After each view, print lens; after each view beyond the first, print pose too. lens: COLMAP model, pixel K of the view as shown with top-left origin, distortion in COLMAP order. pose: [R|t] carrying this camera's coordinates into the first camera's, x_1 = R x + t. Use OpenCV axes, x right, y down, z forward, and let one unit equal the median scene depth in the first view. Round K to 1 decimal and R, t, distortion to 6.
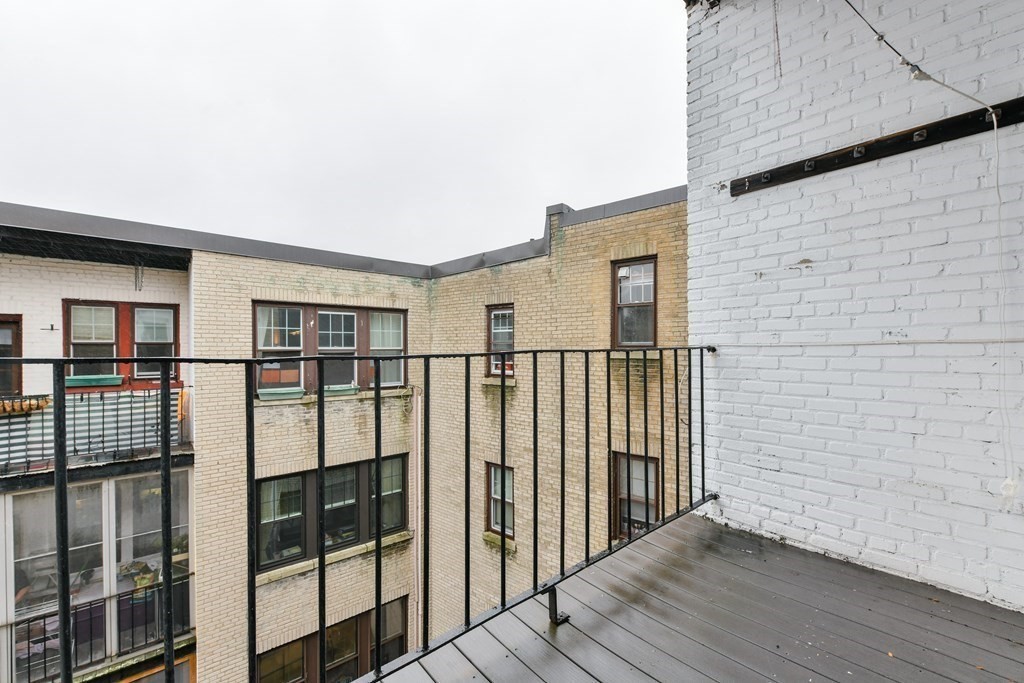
lens RADIAL K [[410.5, 0, 519.0], [0, 410.5, 345.0], [0, 0, 1]] dist [-0.001856, -0.000802]
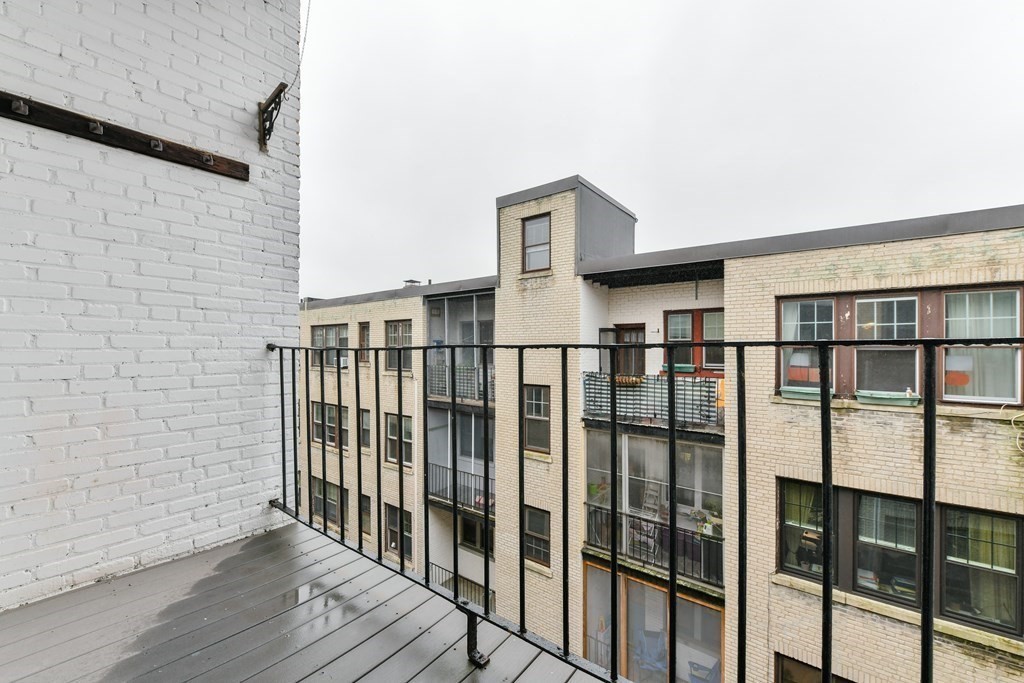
lens RADIAL K [[410.5, 0, 520.9], [0, 410.5, 342.8], [0, 0, 1]] dist [-0.001856, -0.000802]
pose [[0.222577, -0.005807, -0.974898, 0.181945], [0.005986, 0.999972, -0.004589, 0.004718], [0.974897, -0.004814, 0.222605, 0.160819]]
